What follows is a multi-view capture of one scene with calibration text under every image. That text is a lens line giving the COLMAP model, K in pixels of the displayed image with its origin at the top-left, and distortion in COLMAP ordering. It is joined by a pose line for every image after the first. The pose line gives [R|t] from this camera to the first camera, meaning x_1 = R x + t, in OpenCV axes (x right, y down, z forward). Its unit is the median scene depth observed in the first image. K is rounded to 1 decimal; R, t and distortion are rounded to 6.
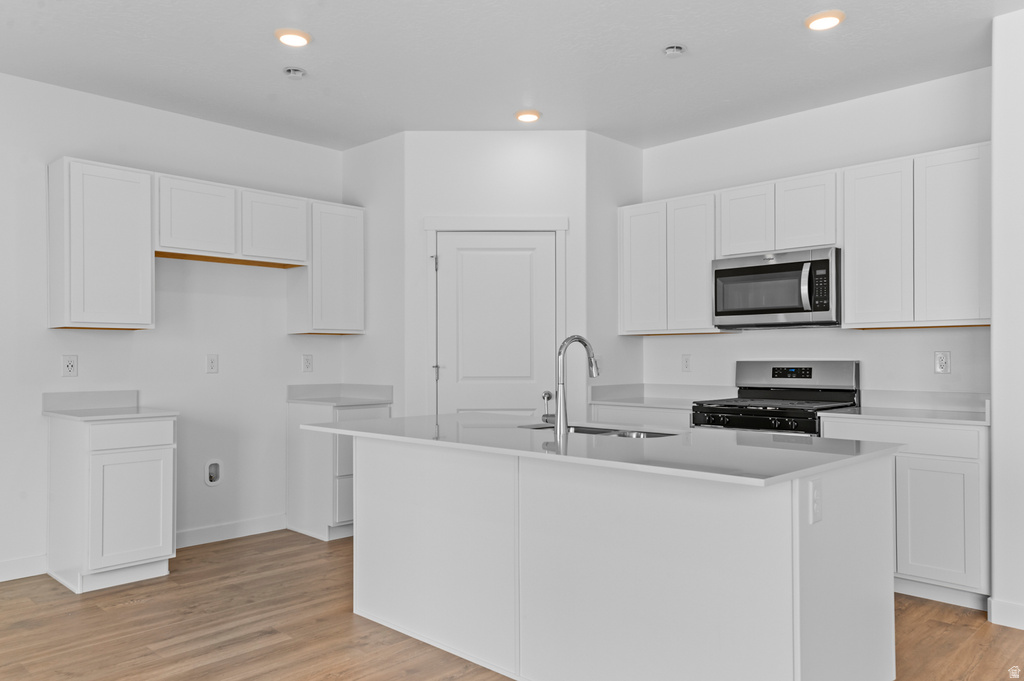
lens RADIAL K [[750.6, 0, 515.0], [0, 750.6, 351.8], [0, 0, 1]] dist [0.034105, 0.002022]
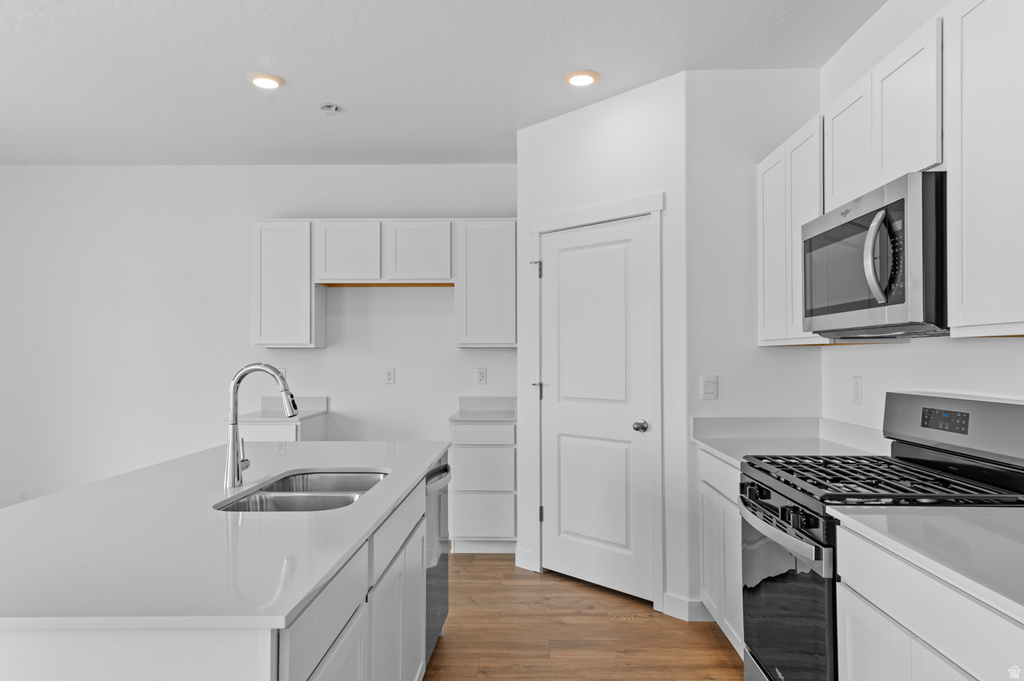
lens RADIAL K [[728.8, 0, 508.2], [0, 728.8, 331.6], [0, 0, 1]] dist [0.142764, 0.000045]
pose [[0.657865, -0.023470, -0.752770, 0.577741], [0.002200, 0.999570, -0.029242, -0.019068], [0.753132, 0.017581, 0.657634, 0.433473]]
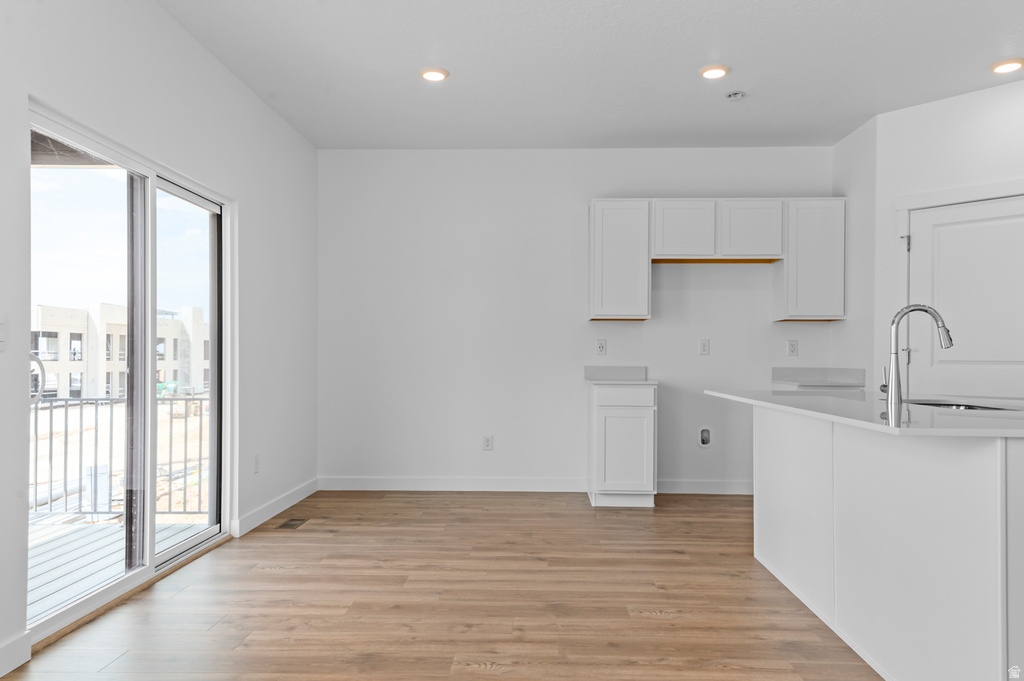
lens RADIAL K [[750.6, 0, 513.2], [0, 750.6, 354.5], [0, 0, 1]] dist [0.034105, 0.002022]
pose [[0.661503, 0.004370, -0.749929, 0.319567], [-0.004295, 0.999989, 0.002039, 0.028010], [0.749930, 0.001872, 0.661515, -0.031724]]
